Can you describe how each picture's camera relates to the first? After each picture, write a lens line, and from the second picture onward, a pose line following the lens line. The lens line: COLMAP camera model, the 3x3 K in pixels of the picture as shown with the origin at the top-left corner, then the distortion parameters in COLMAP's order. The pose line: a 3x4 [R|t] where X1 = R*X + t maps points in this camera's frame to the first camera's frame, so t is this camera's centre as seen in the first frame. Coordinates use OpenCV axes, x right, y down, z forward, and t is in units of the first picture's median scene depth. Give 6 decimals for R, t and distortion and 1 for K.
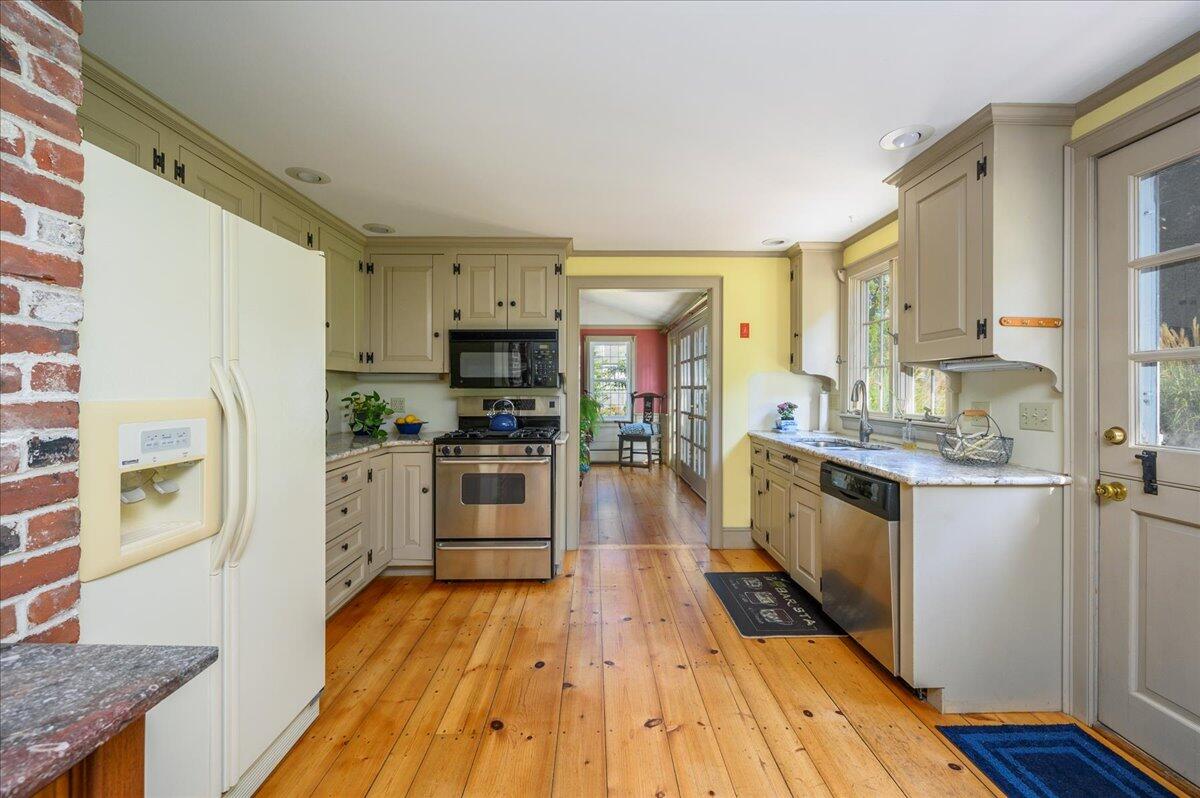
lens RADIAL K [[504.9, 0, 597.9], [0, 504.9, 385.8], [0, 0, 1]] dist [-0.000621, -0.000098]
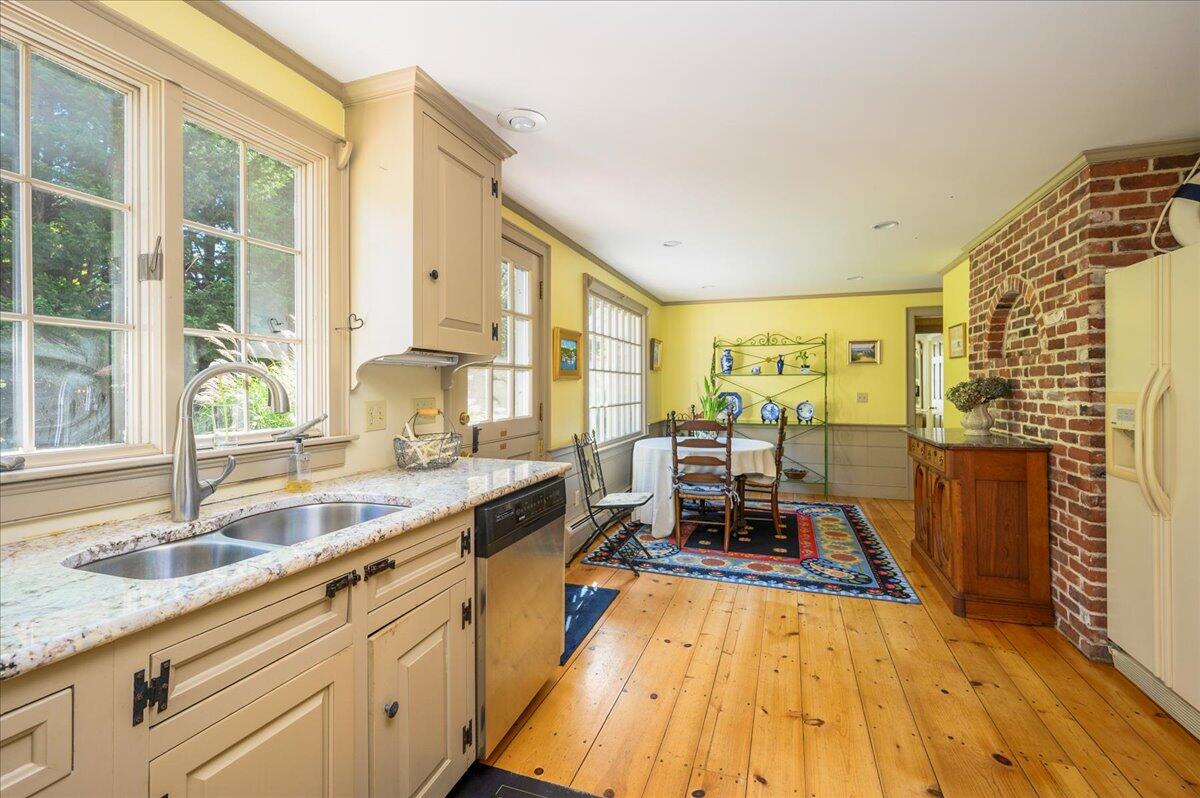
lens RADIAL K [[533.1, 0, 598.9], [0, 533.1, 389.6], [0, 0, 1]] dist [-0.000653, -0.000346]
pose [[-0.937879, -0.002671, 0.346952, 0.075718], [-0.002935, 0.999996, -0.000234, 0.007598], [-0.346950, -0.001238, -0.937883, 1.105089]]
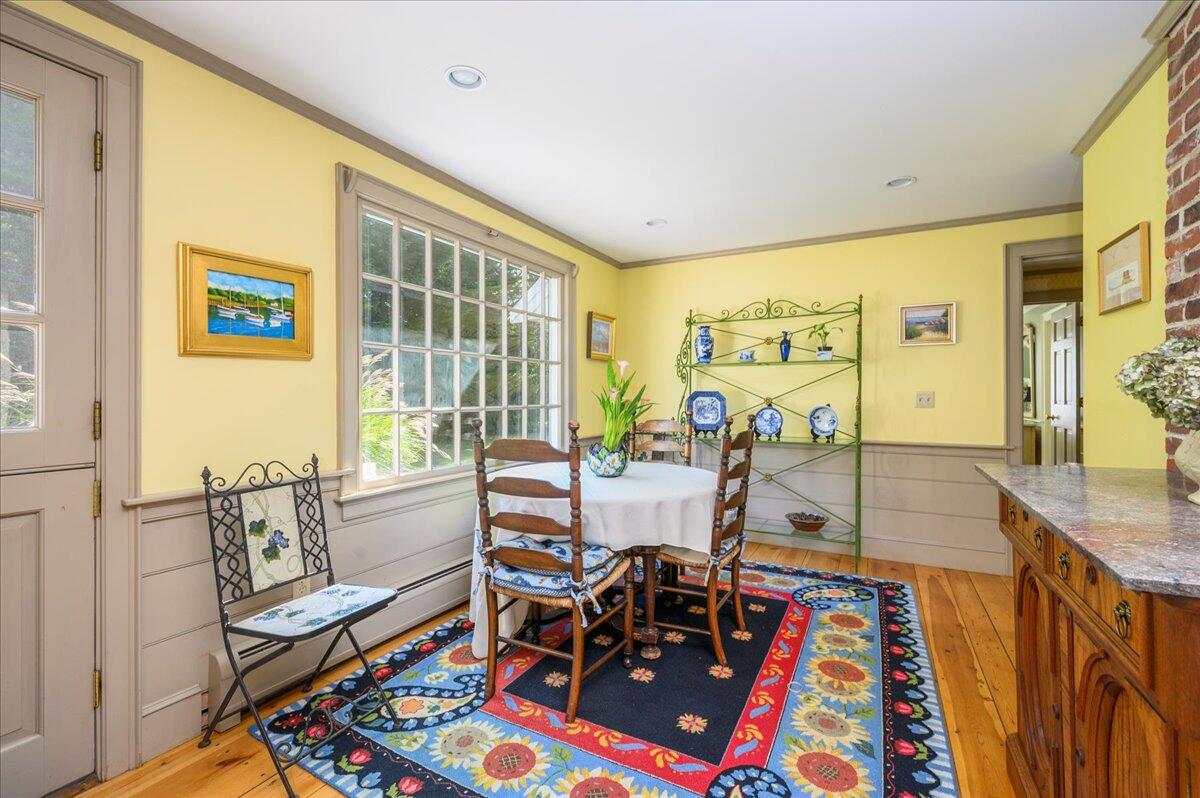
lens RADIAL K [[513.4, 0, 600.0], [0, 513.4, 399.0], [0, 0, 1]] dist [-0.003537, -0.000417]
pose [[-0.871741, -0.003824, 0.489952, -0.056294], [-0.003027, 0.999992, 0.002418, 0.028626], [-0.489958, 0.000625, -0.871746, 0.408031]]
